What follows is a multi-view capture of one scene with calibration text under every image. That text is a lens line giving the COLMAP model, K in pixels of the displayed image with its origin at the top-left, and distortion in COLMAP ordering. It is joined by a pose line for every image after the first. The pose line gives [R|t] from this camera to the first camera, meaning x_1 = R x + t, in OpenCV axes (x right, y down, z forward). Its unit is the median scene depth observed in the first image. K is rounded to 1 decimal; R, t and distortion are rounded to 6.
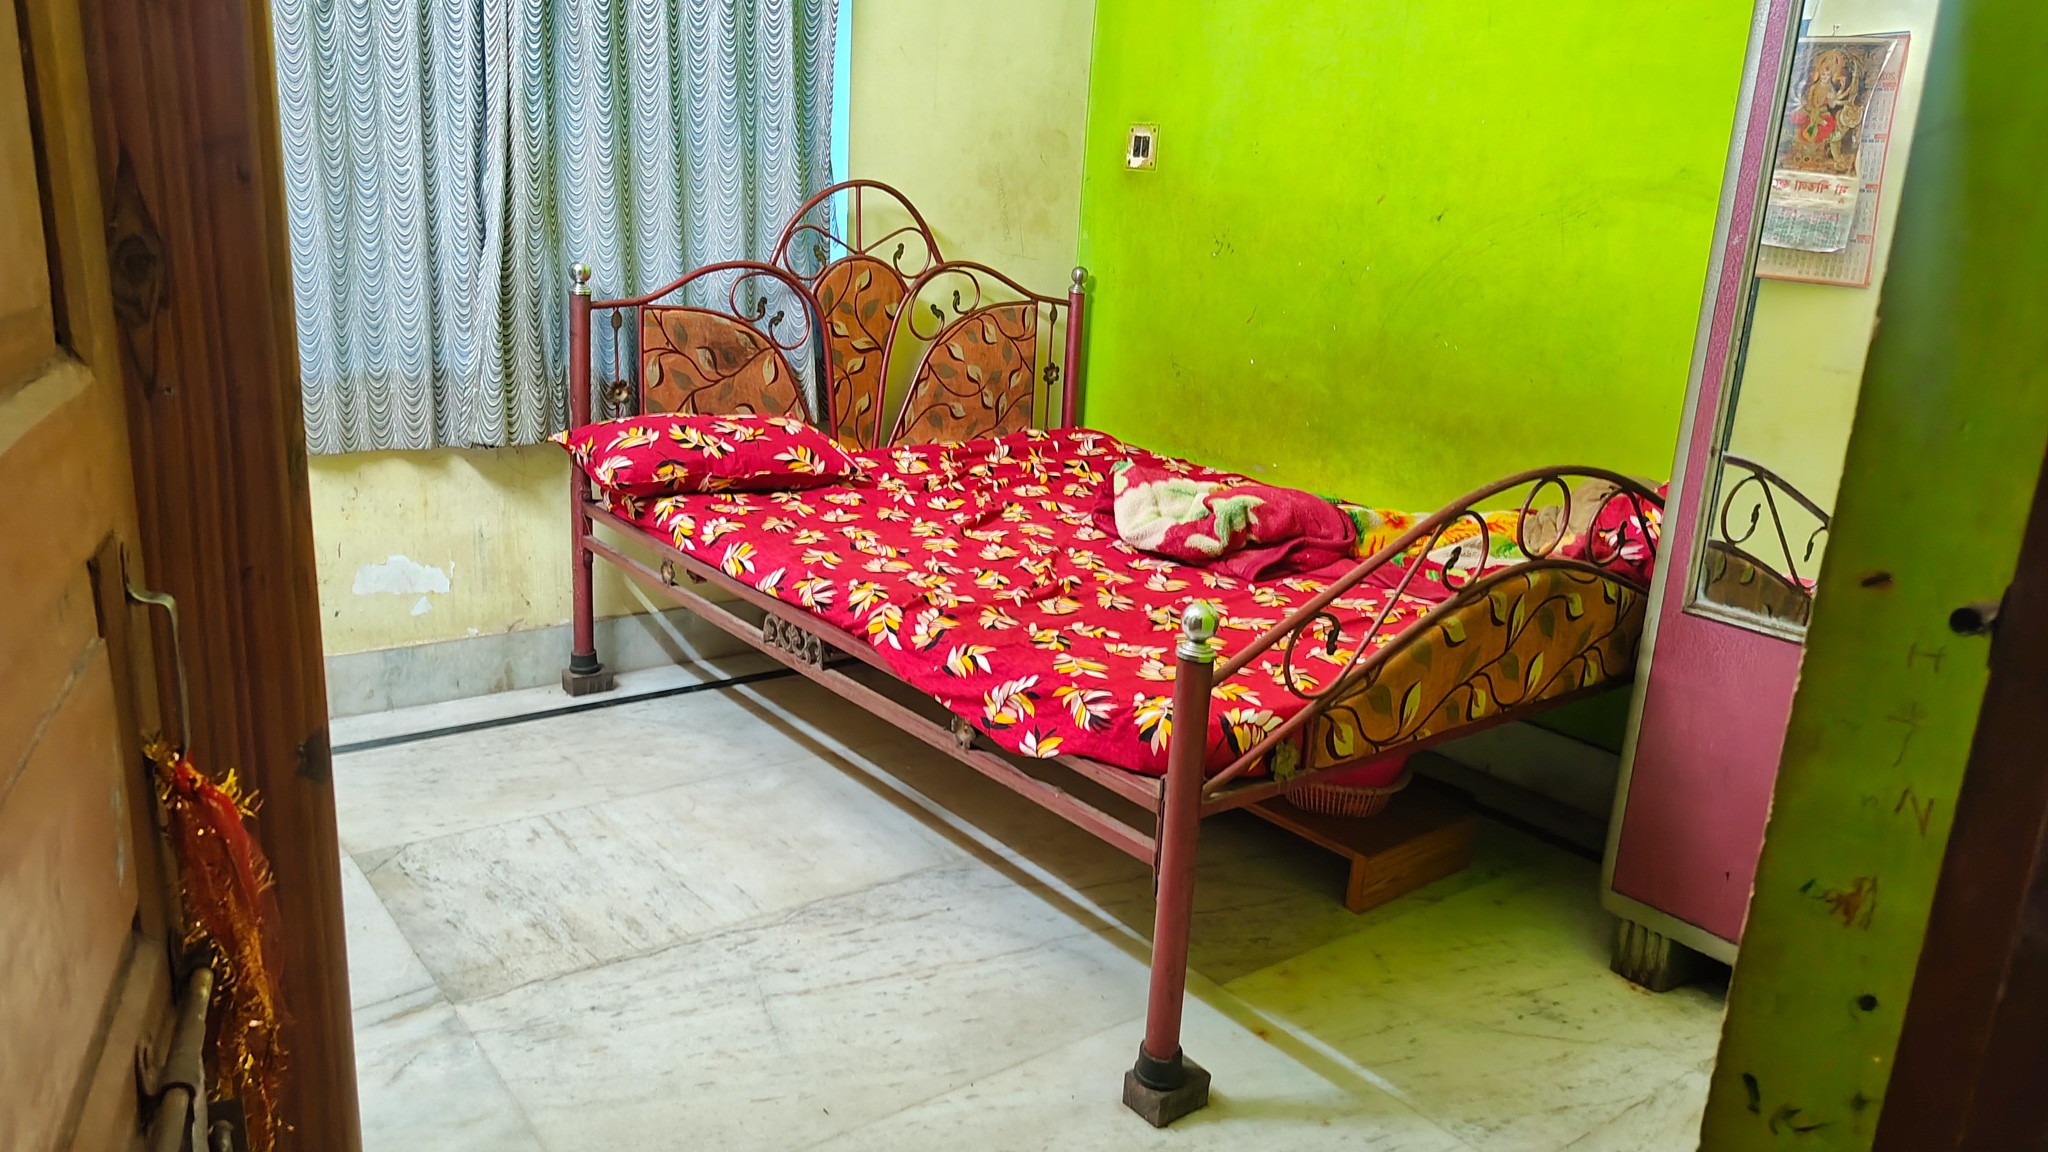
lens RADIAL K [[1462.5, 0, 1051.3], [0, 1462.5, 596.7], [0, 0, 1]] dist [0.009319, 0.027324]
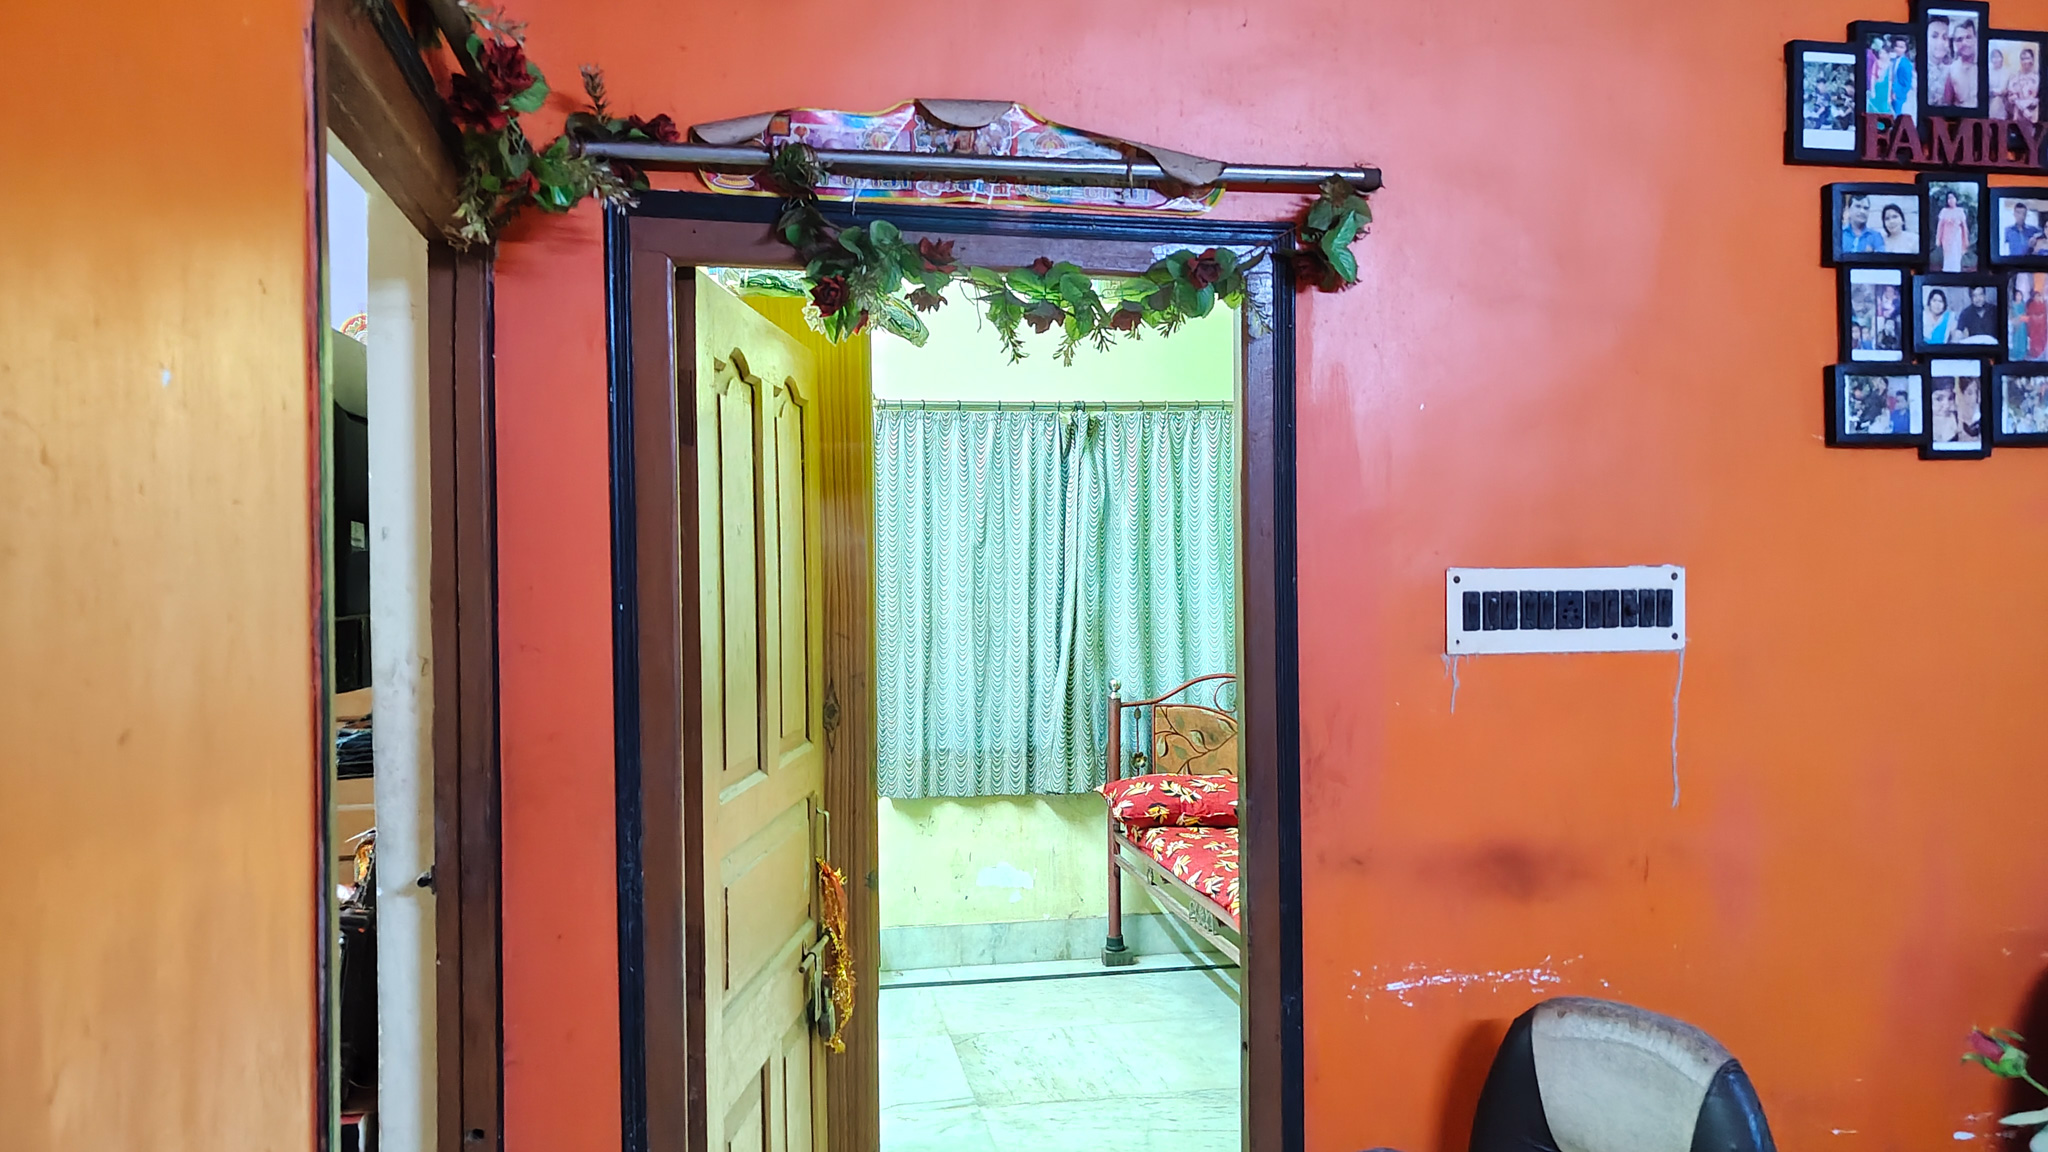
lens RADIAL K [[1465.5, 0, 1024.0], [0, 1465.5, 576.0], [0, 0, 1]] dist [0.005404, 0.000103]
pose [[0.885237, -0.056722, -0.461668, 0.336207], [-0.068730, 0.965691, -0.250435, 0.070756], [0.460034, 0.253425, 0.850967, -0.434611]]
